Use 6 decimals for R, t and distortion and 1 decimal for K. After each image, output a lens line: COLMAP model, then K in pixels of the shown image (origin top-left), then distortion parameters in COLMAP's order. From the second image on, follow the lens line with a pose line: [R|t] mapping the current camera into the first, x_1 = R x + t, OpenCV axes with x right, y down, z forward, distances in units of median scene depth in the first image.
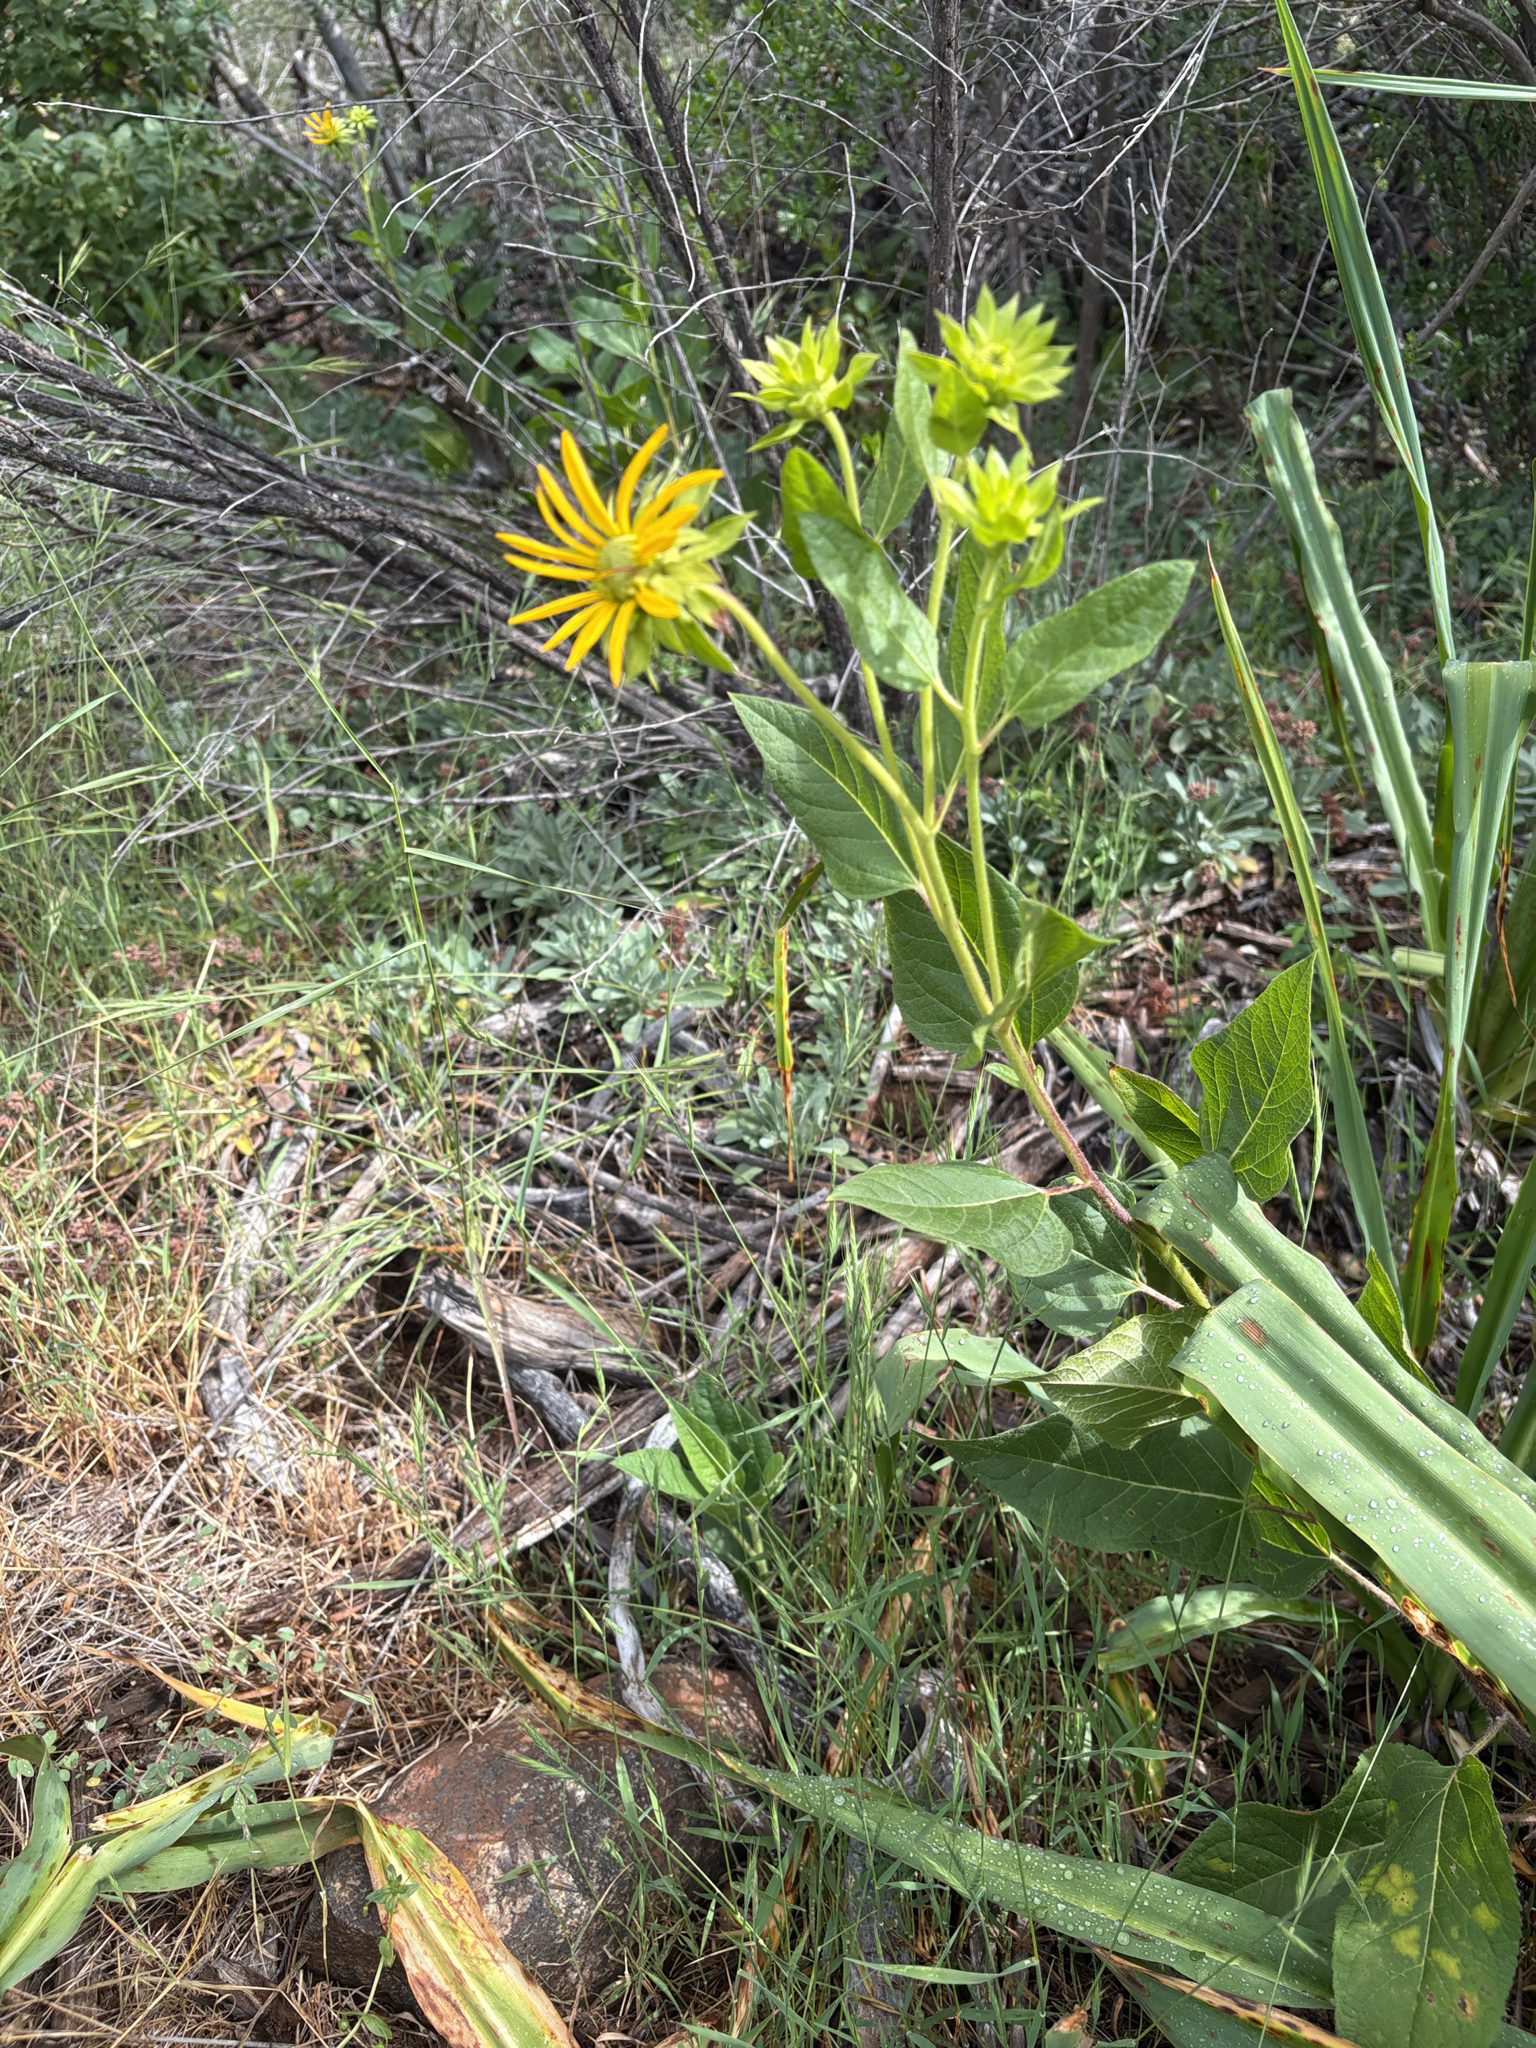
lens RADIAL K [[1550.0, 0, 768.0], [0, 1550.0, 1024.0], [0, 0, 1]] dist [-0.000475, -0.001376]
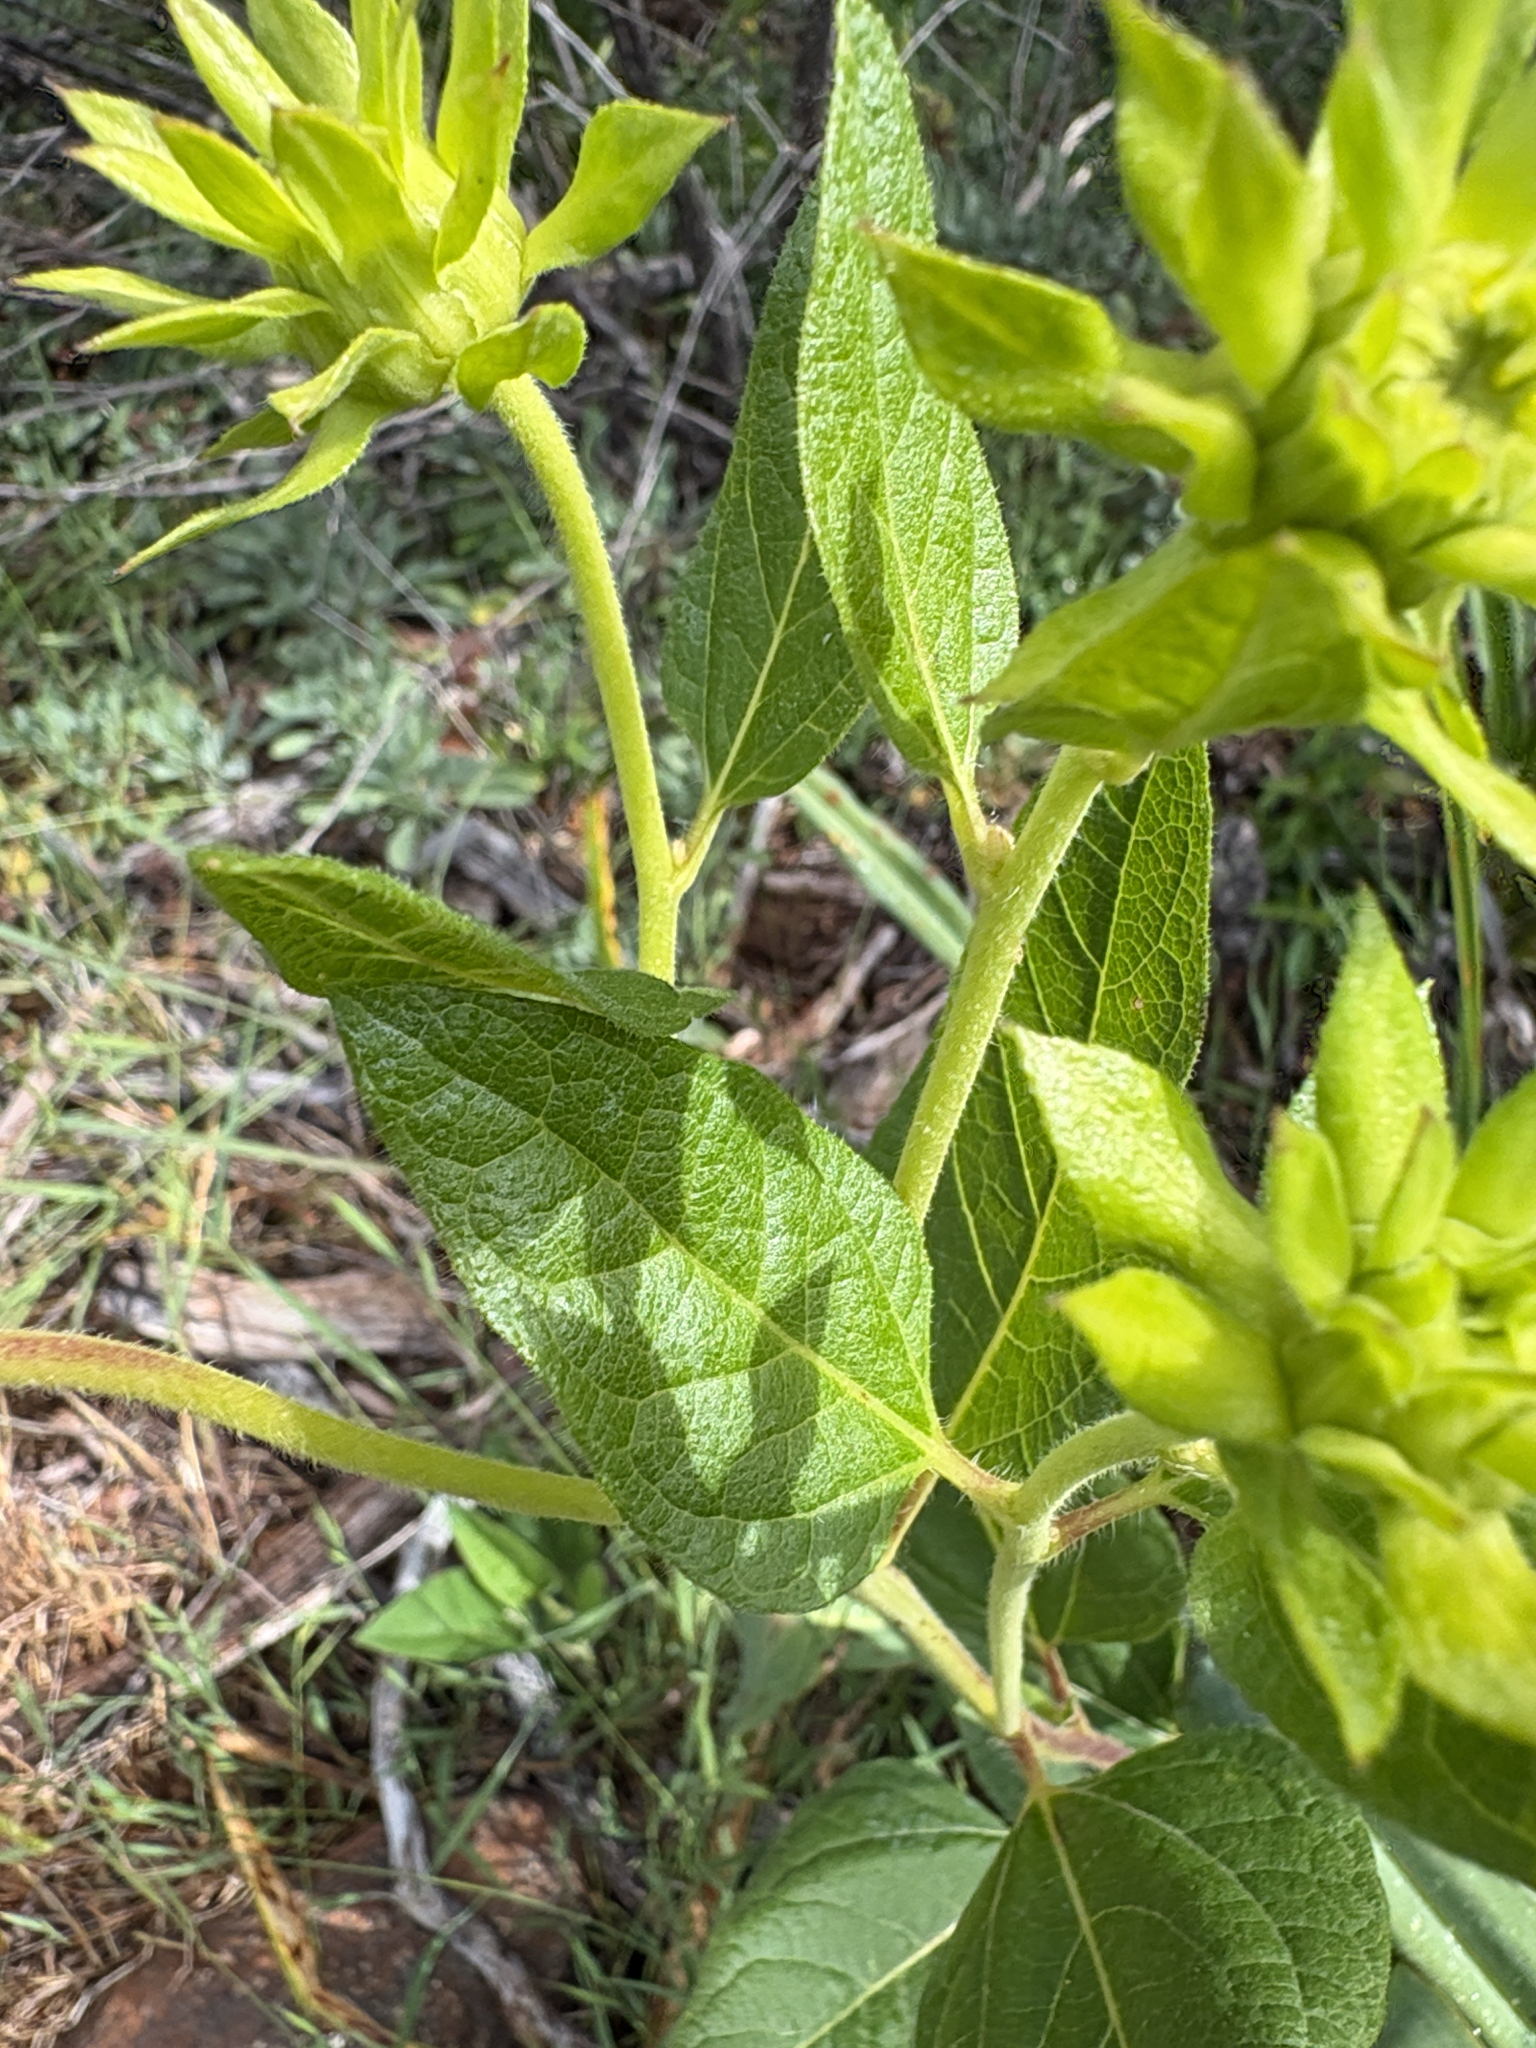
lens RADIAL K [[1550.0, 0, 768.0], [0, 1550.0, 1024.0], [0, 0, 1]] dist [-0.000475, -0.001376]
pose [[0.996693, -0.011939, 0.080381, 0.021170], [-0.012491, 0.954885, 0.296714, -0.128631], [-0.080297, -0.296737, 0.951577, 0.262756]]
